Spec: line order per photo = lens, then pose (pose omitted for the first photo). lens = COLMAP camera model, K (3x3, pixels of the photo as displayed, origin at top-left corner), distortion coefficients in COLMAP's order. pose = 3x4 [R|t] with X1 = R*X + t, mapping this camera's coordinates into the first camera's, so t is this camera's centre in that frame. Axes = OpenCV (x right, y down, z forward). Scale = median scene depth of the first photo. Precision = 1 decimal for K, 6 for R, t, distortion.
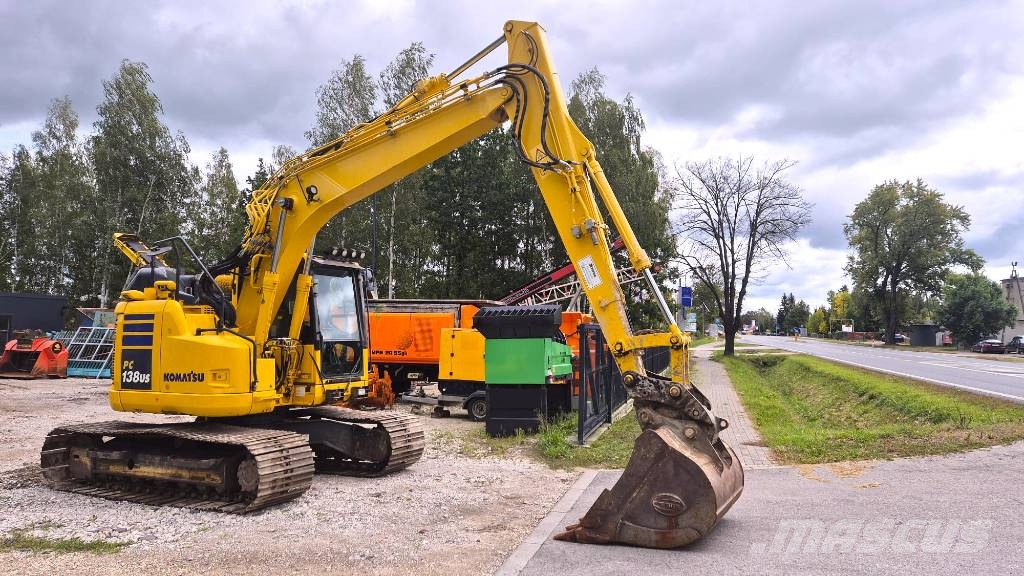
lens RADIAL K [[697.8, 0, 515.4], [0, 697.8, 283.1], [0, 0, 1]] dist [0.091278, -0.070317]
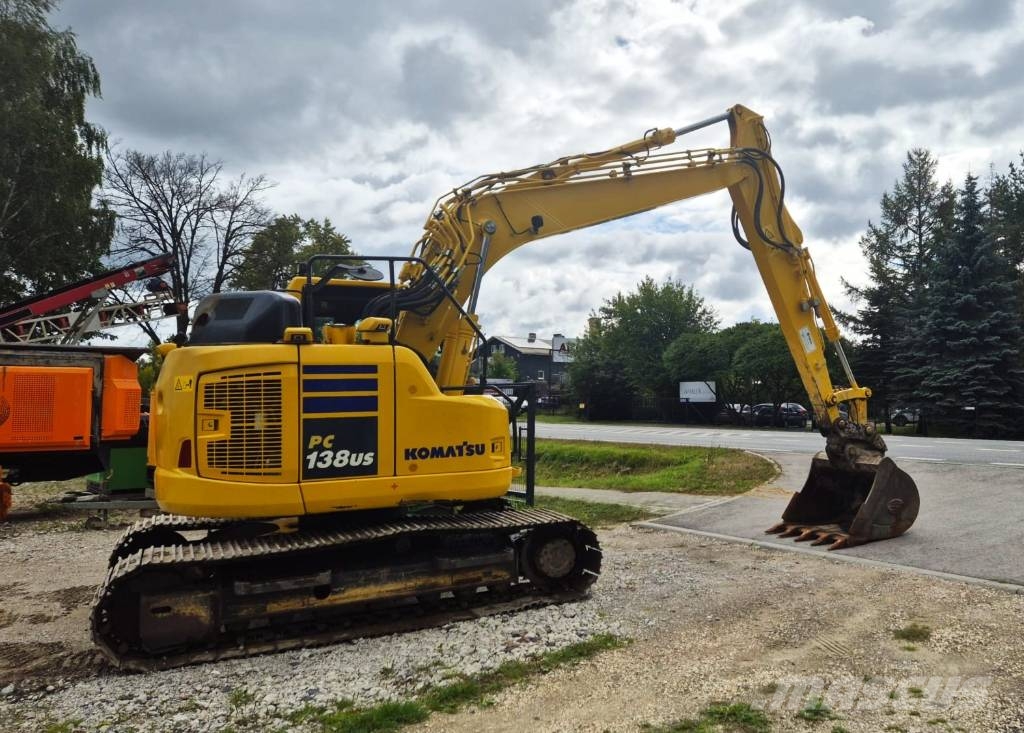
lens RADIAL K [[889.6, 0, 650.8], [0, 889.6, 367.7], [0, 0, 1]] dist [0.070534, -0.018667]
pose [[0.533326, 0.016820, 0.845742, -1.098423], [-0.047512, 0.998820, 0.010096, 0.024519], [-0.844574, -0.045567, 0.533496, 0.313169]]
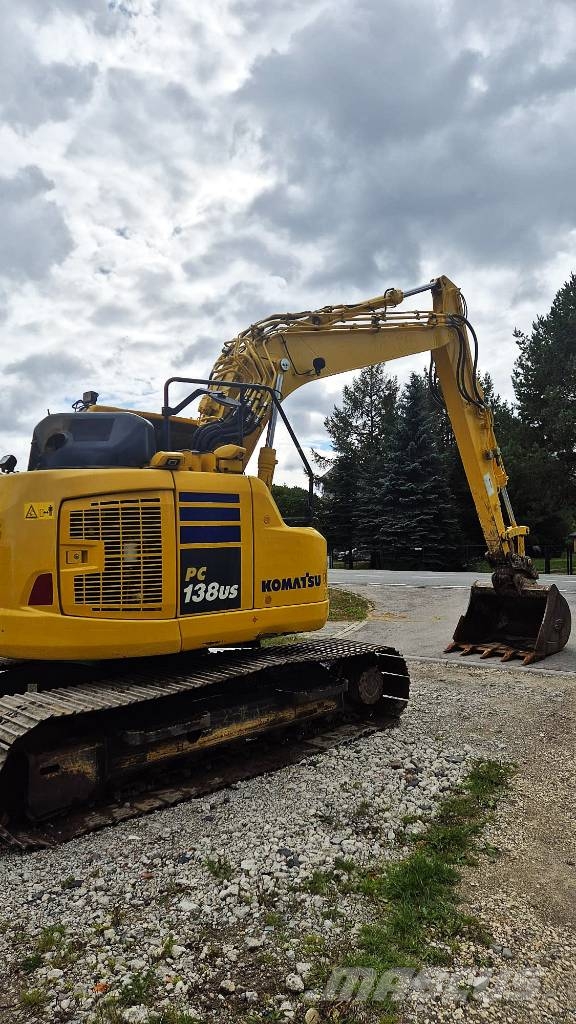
lens RADIAL K [[697.8, 0, 295.6], [0, 697.8, 513.7], [0, 0, 1]] dist [0.091278, -0.070317]
pose [[0.308654, 0.027491, 0.950777, -1.109693], [-0.053409, 0.998506, -0.011533, 0.066395], [-0.949674, -0.047221, 0.309661, 0.746571]]
